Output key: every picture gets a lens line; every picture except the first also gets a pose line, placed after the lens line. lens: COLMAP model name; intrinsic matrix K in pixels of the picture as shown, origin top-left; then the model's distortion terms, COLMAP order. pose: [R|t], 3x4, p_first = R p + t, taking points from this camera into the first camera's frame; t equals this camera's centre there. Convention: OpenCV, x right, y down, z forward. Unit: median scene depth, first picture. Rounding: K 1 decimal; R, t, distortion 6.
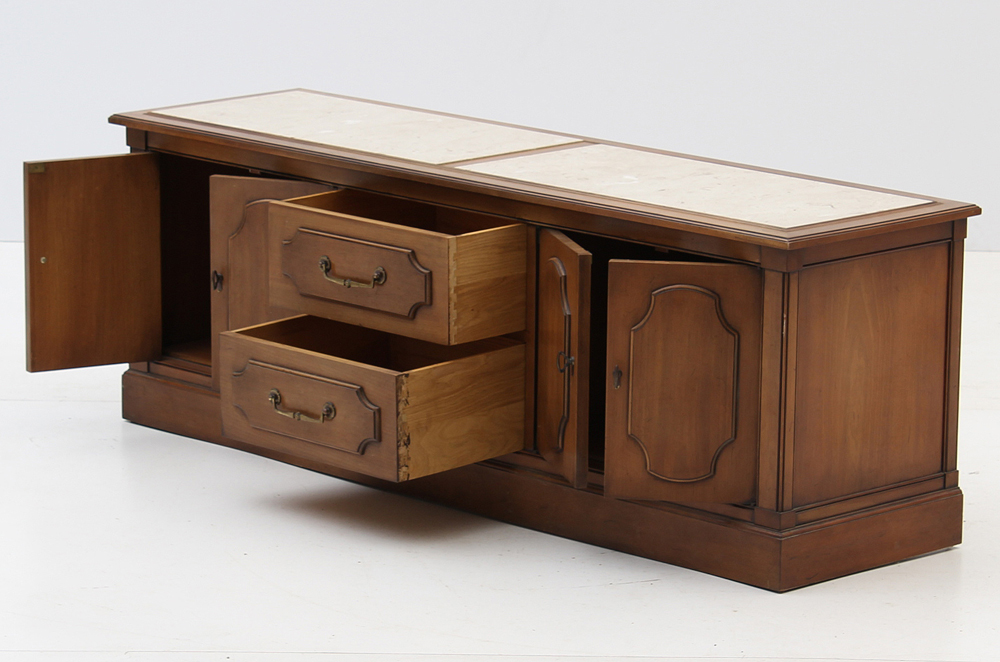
lens RADIAL K [[4063.4, 0, 500.0], [0, 4063.4, 331.0], [0, 0, 1]] dist [0.036049, 1.810372]
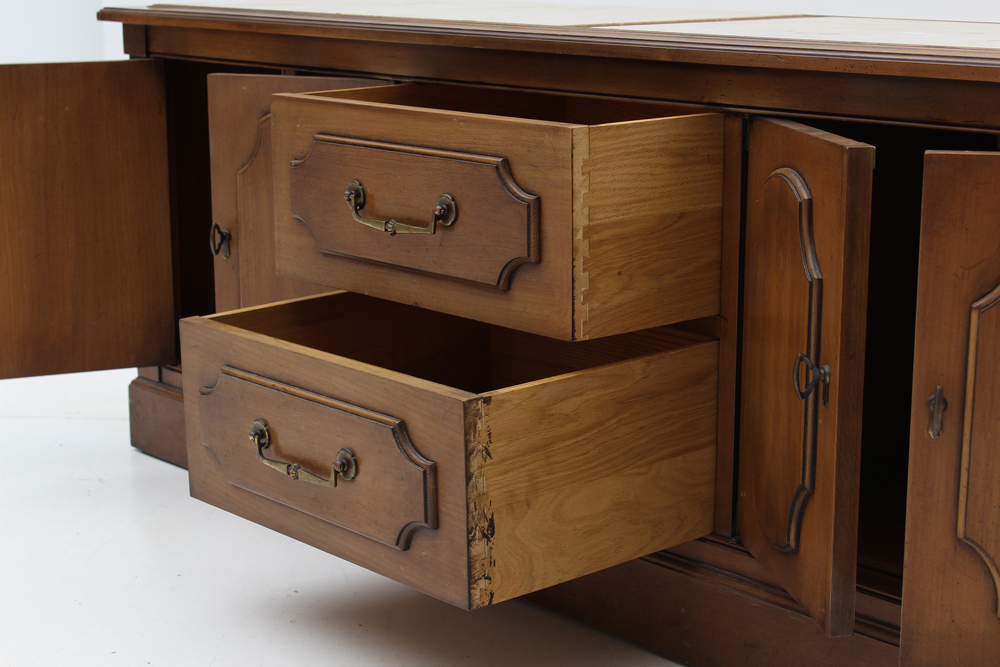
lens RADIAL K [[1926.4, 0, 500.0], [0, 1926.4, 333.5], [0, 0, 1]] dist [0.023276, 0.112681]
pose [[0.997128, 0.006606, -0.075450, -0.003382], [-0.007205, 0.999945, -0.007671, 0.004410], [0.075395, 0.008192, 0.997120, 0.749490]]
